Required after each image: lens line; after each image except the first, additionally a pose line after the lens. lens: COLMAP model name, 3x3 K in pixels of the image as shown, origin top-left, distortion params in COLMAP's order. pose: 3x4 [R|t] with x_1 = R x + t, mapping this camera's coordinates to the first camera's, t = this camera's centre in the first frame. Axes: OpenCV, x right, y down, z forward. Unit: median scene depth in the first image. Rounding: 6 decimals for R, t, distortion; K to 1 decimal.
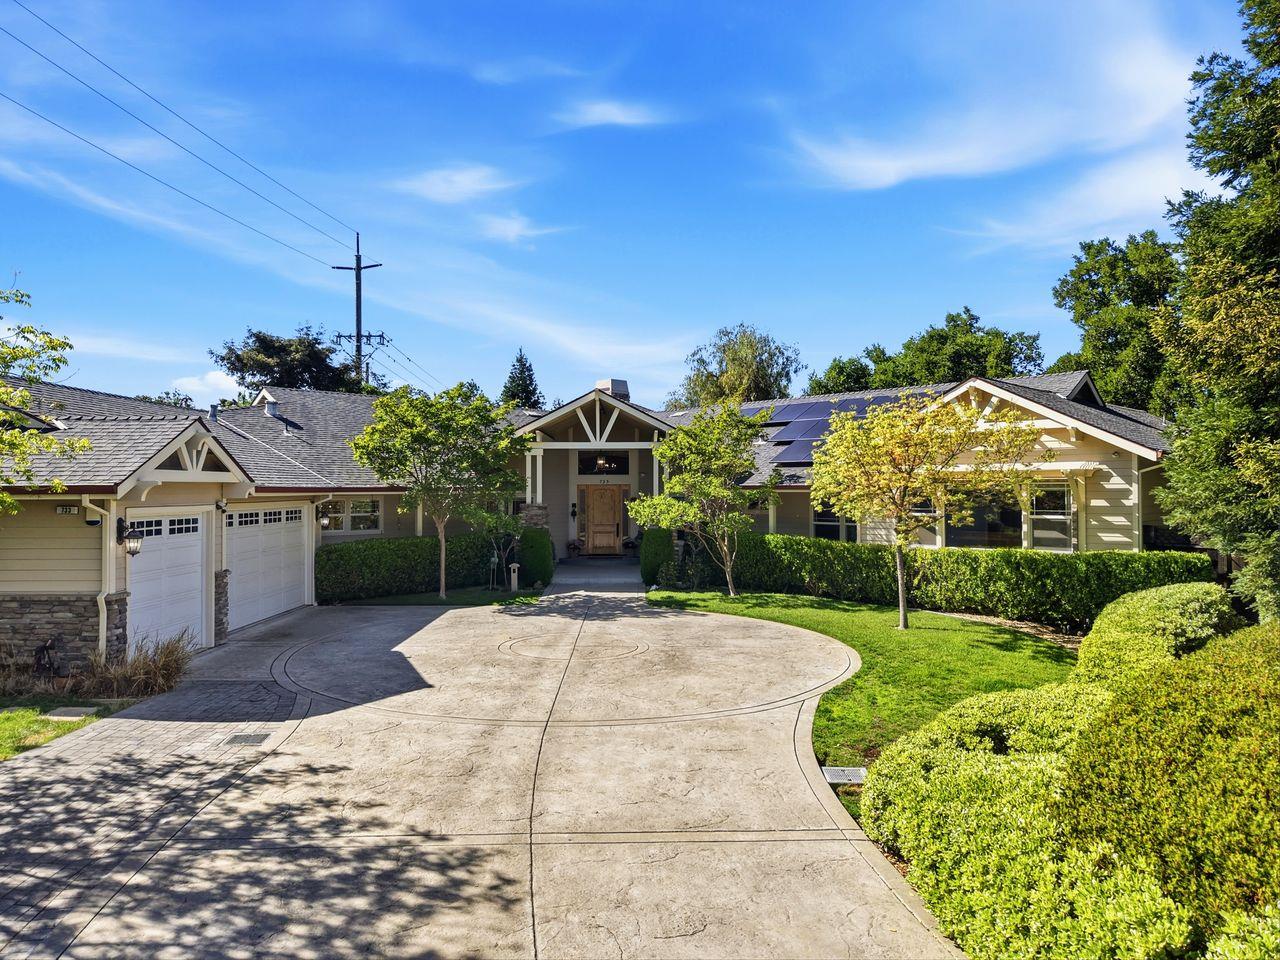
lens RADIAL K [[854.2, 0, 638.4], [0, 854.2, 480.4], [0, 0, 1]] dist [0.021447, -0.020269]
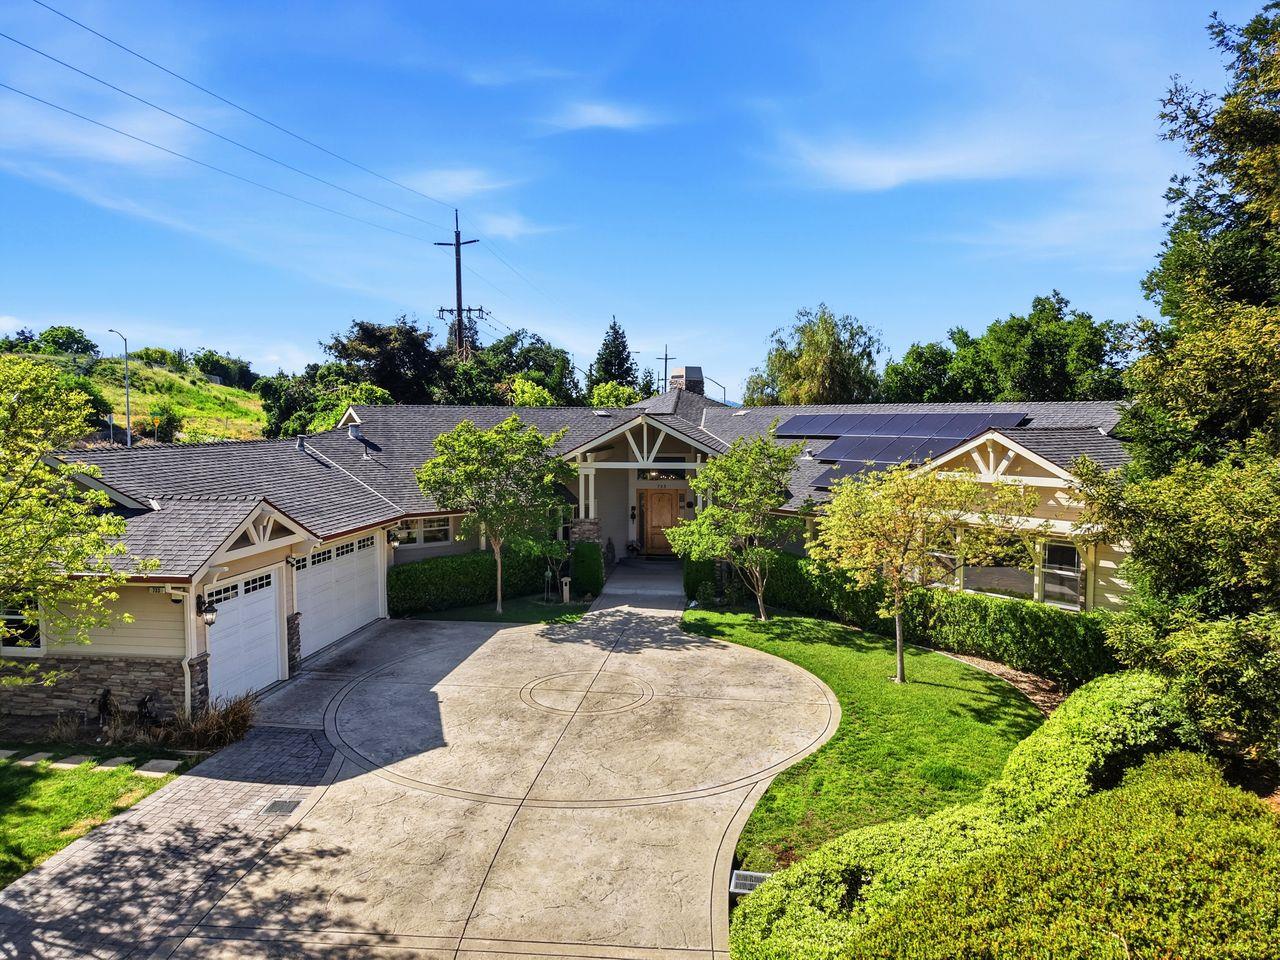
lens RADIAL K [[854.2, 0, 638.4], [0, 854.2, 480.4], [0, 0, 1]] dist [0.021447, -0.020269]
pose [[0.990150, 0.012103, -0.139489, 0.129588], [-0.000304, 0.996440, 0.084299, -0.159038], [0.140013, -0.083426, 0.986629, -0.069936]]
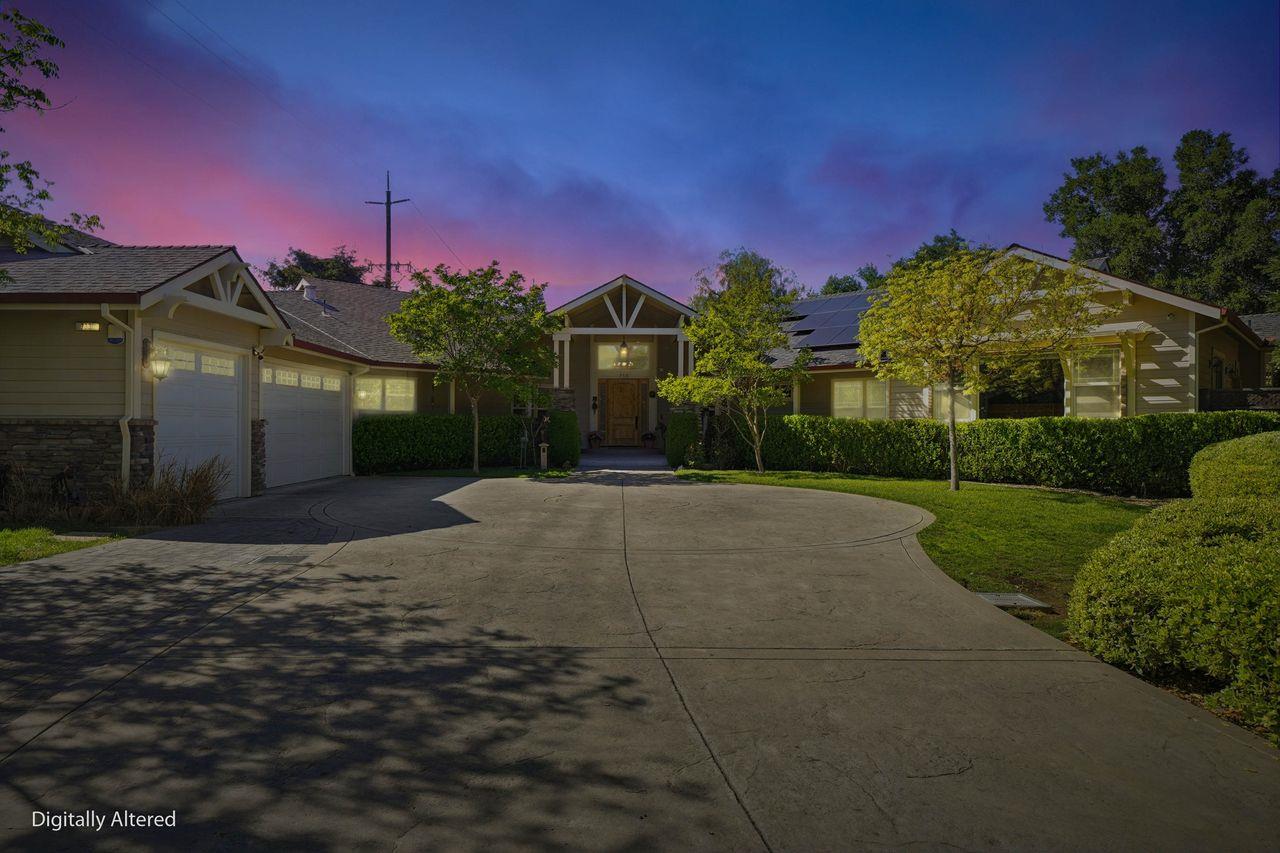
lens RADIAL K [[738.2, 0, 622.5], [0, 738.2, 426.7], [0, 0, 1]] dist [0.000321, 0.001326]
pose [[0.999965, 0.007744, -0.003136, -0.065656], [-0.007708, 0.999904, 0.011524, 0.090374], [0.003225, -0.011500, 0.999929, 0.152193]]
